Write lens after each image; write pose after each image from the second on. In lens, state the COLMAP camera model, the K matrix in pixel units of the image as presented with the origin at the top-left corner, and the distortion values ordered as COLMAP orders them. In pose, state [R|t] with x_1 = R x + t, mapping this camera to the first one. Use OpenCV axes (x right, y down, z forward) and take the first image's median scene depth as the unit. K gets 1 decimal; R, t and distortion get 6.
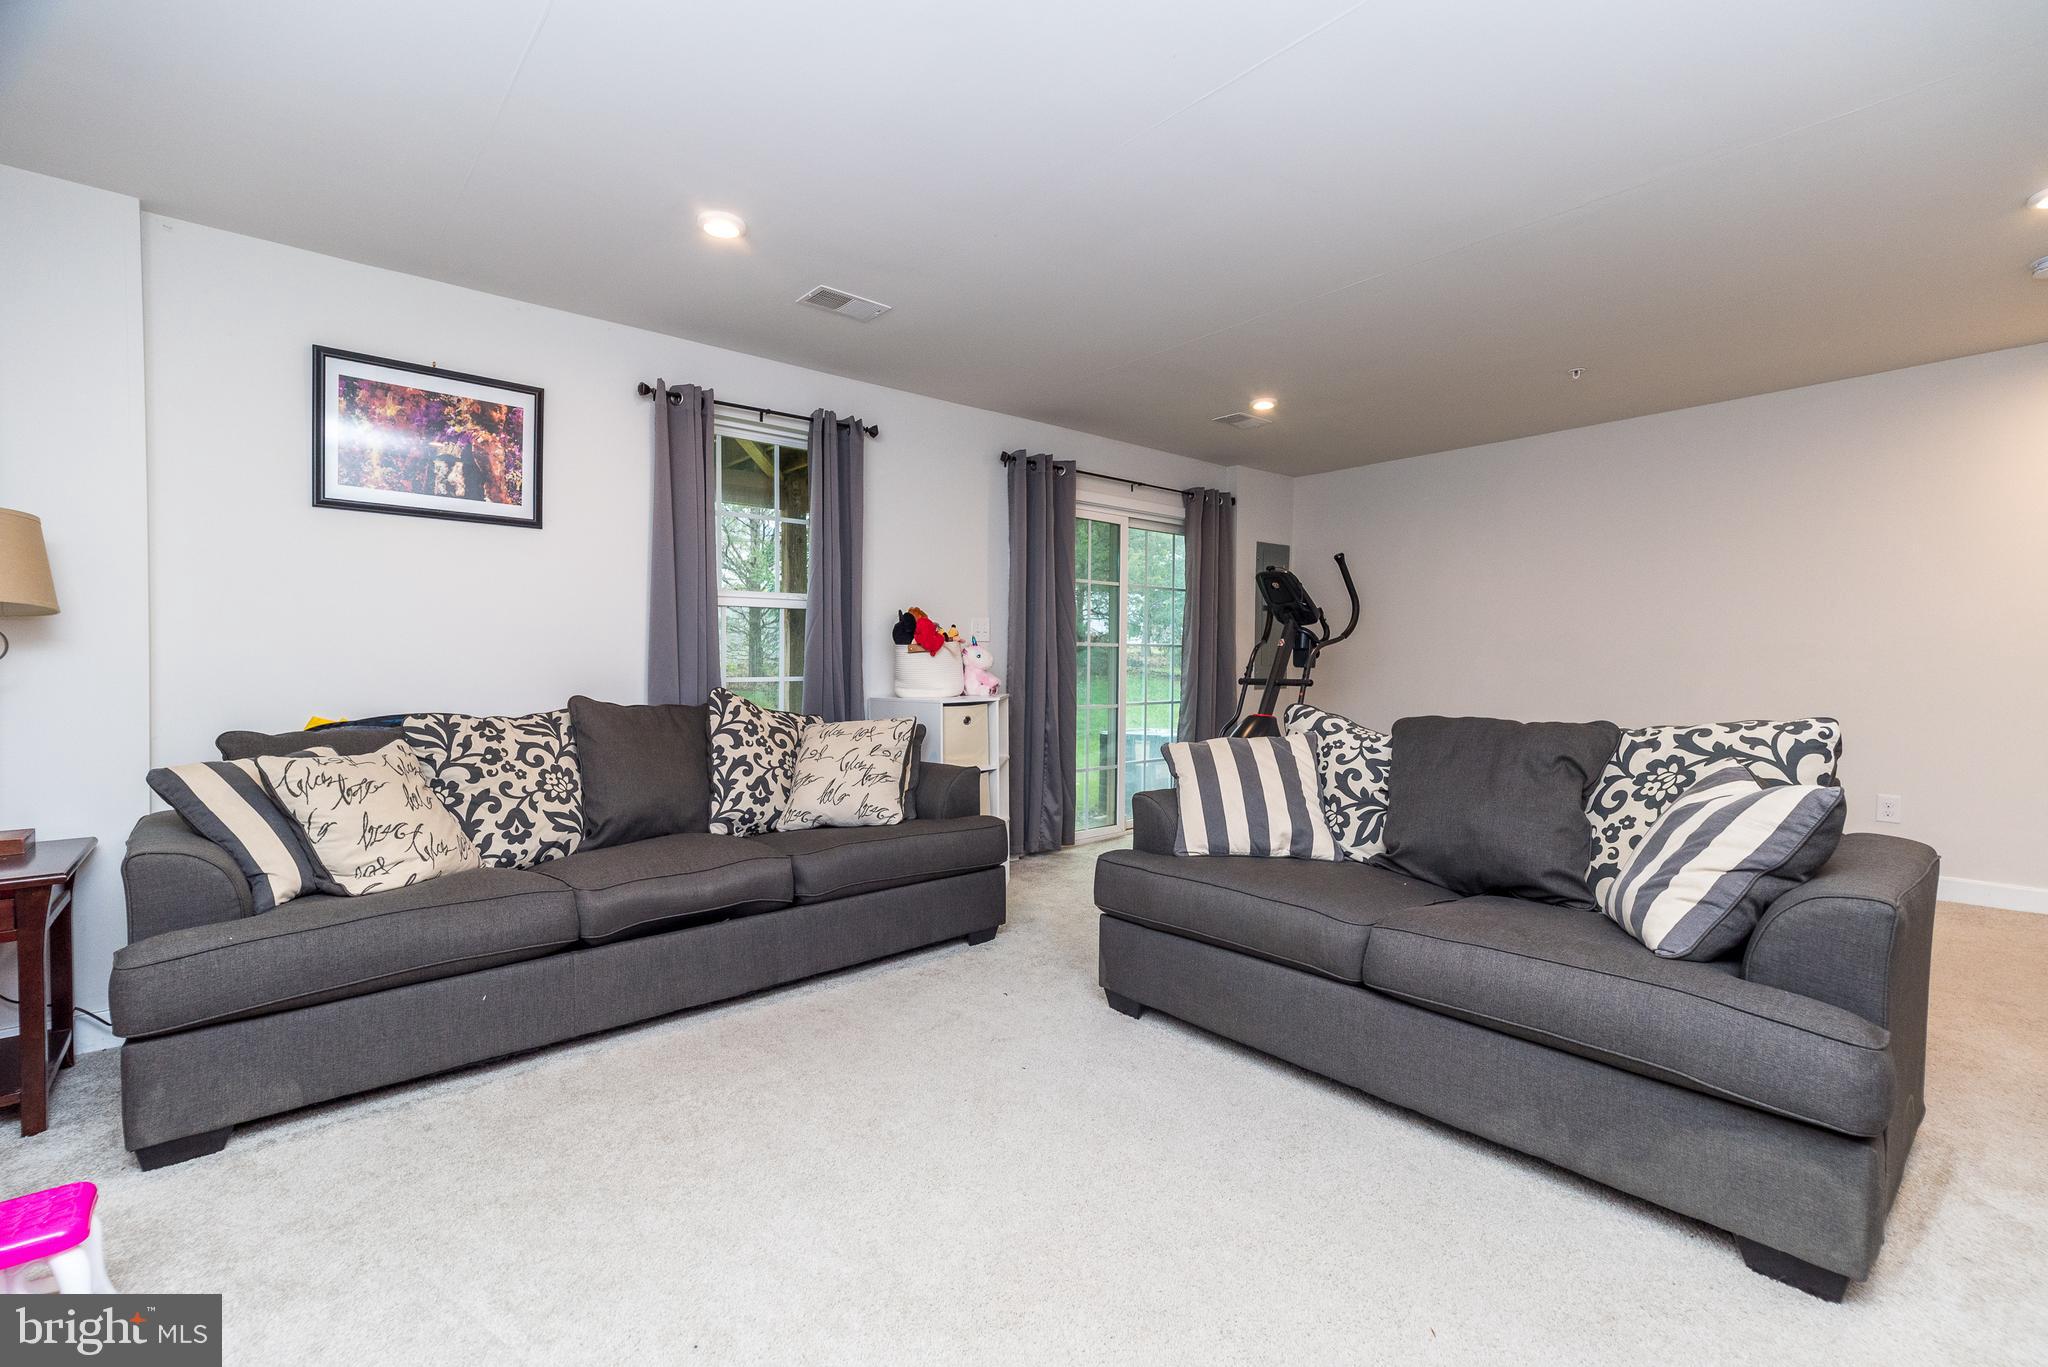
lens RADIAL K [[884.9, 0, 1012.3], [0, 884.9, 676.3], [0, 0, 1]] dist [0.000685, 0.000005]
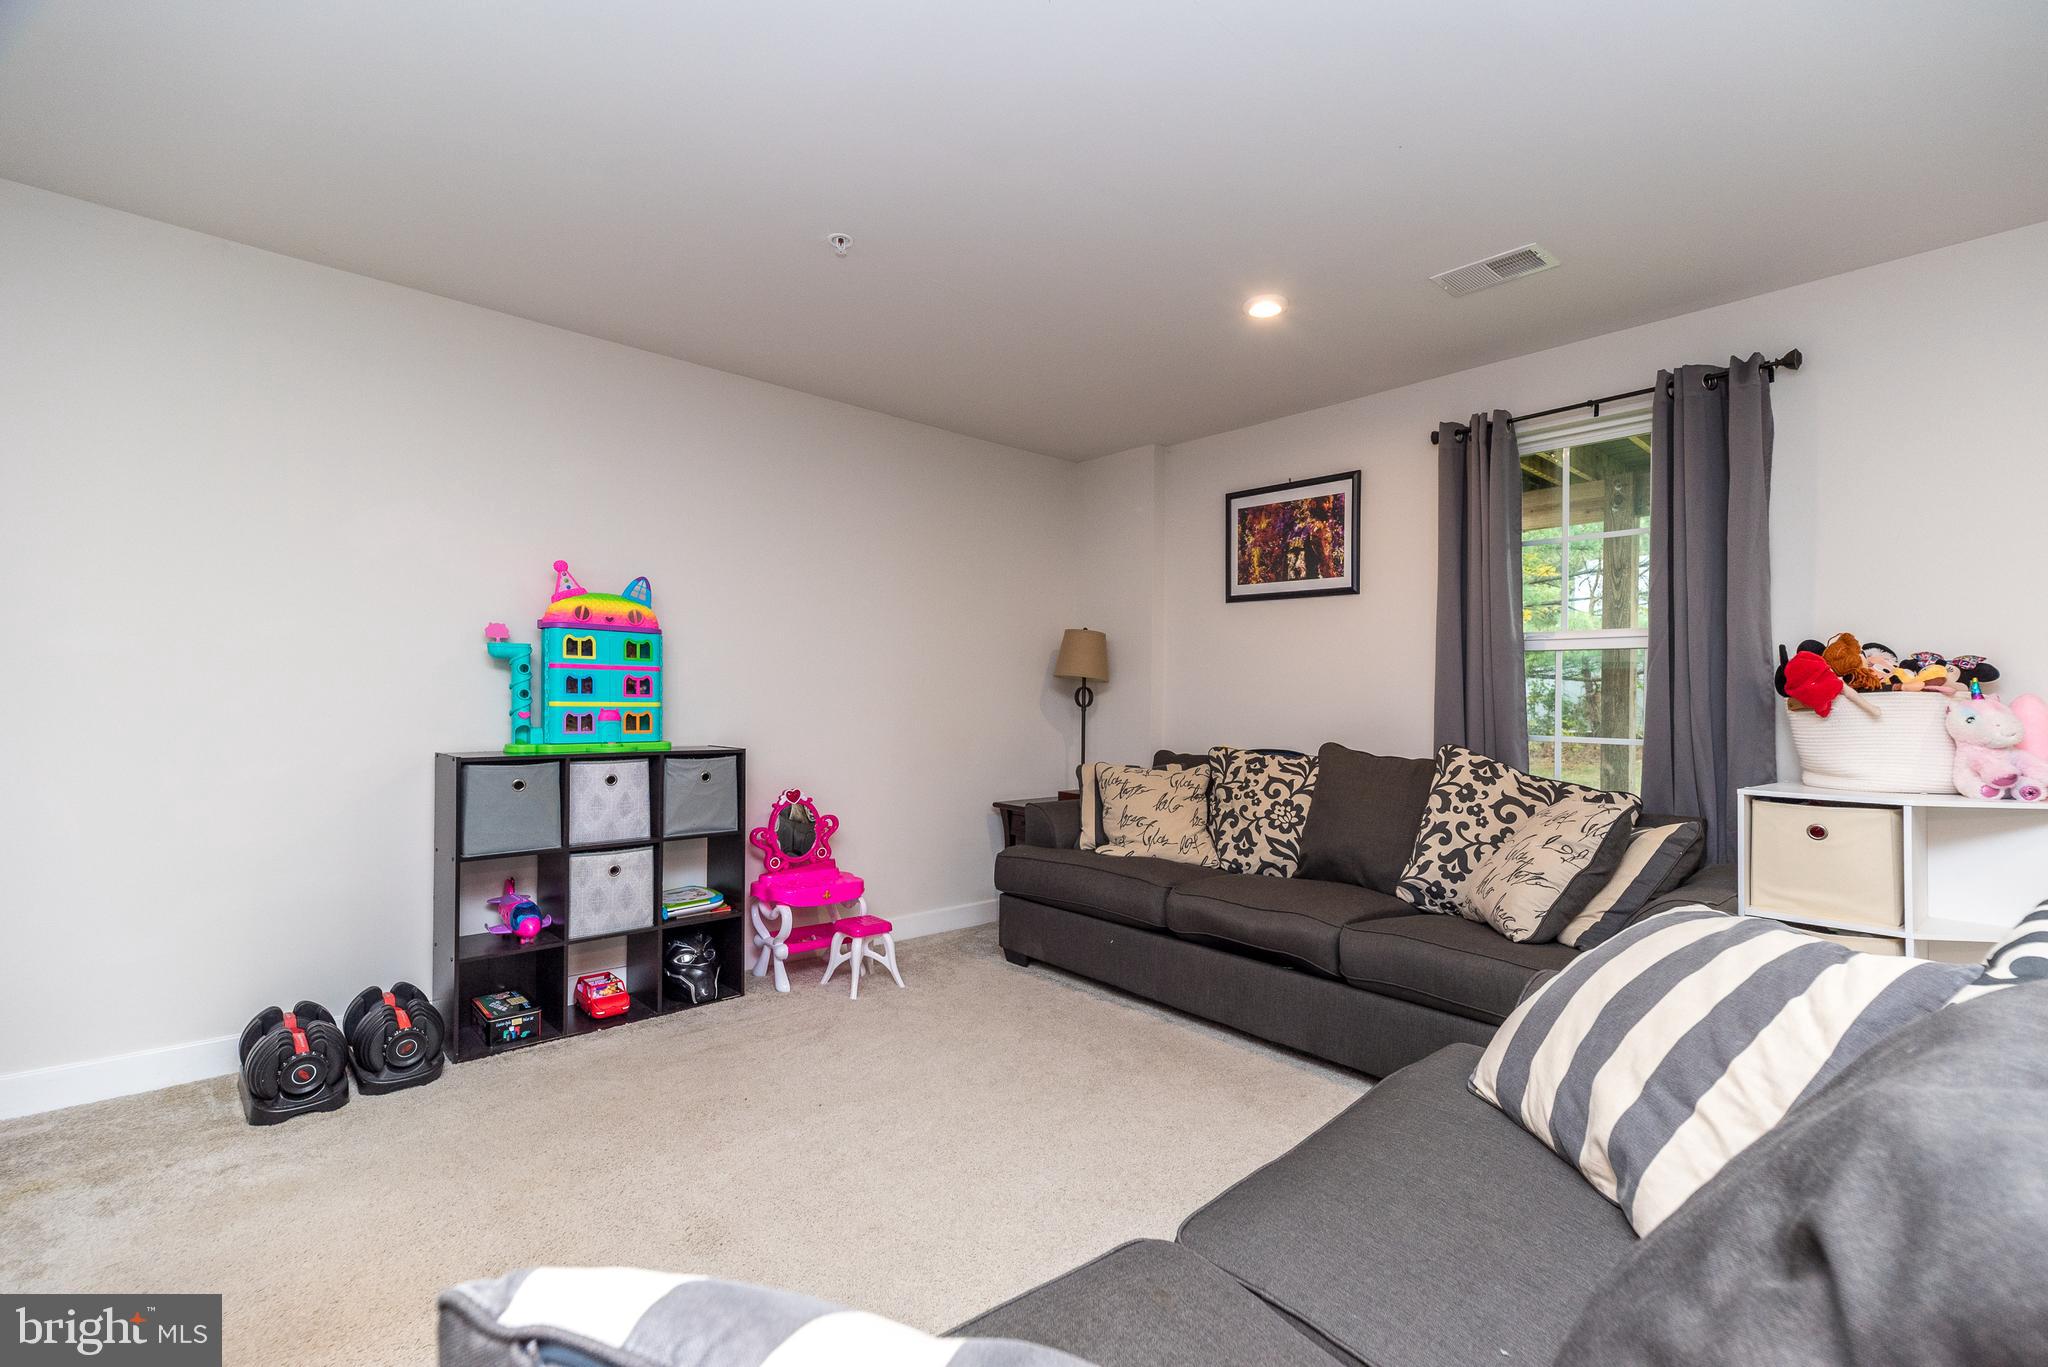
lens RADIAL K [[884.9, 0, 1012.3], [0, 884.9, 676.3], [0, 0, 1]] dist [0.000685, 0.000005]
pose [[0.005273, -0.019026, -0.999805, 0.628046], [-0.029690, 0.999375, -0.019174, -0.028578], [0.999545, 0.029786, 0.004705, 0.593458]]
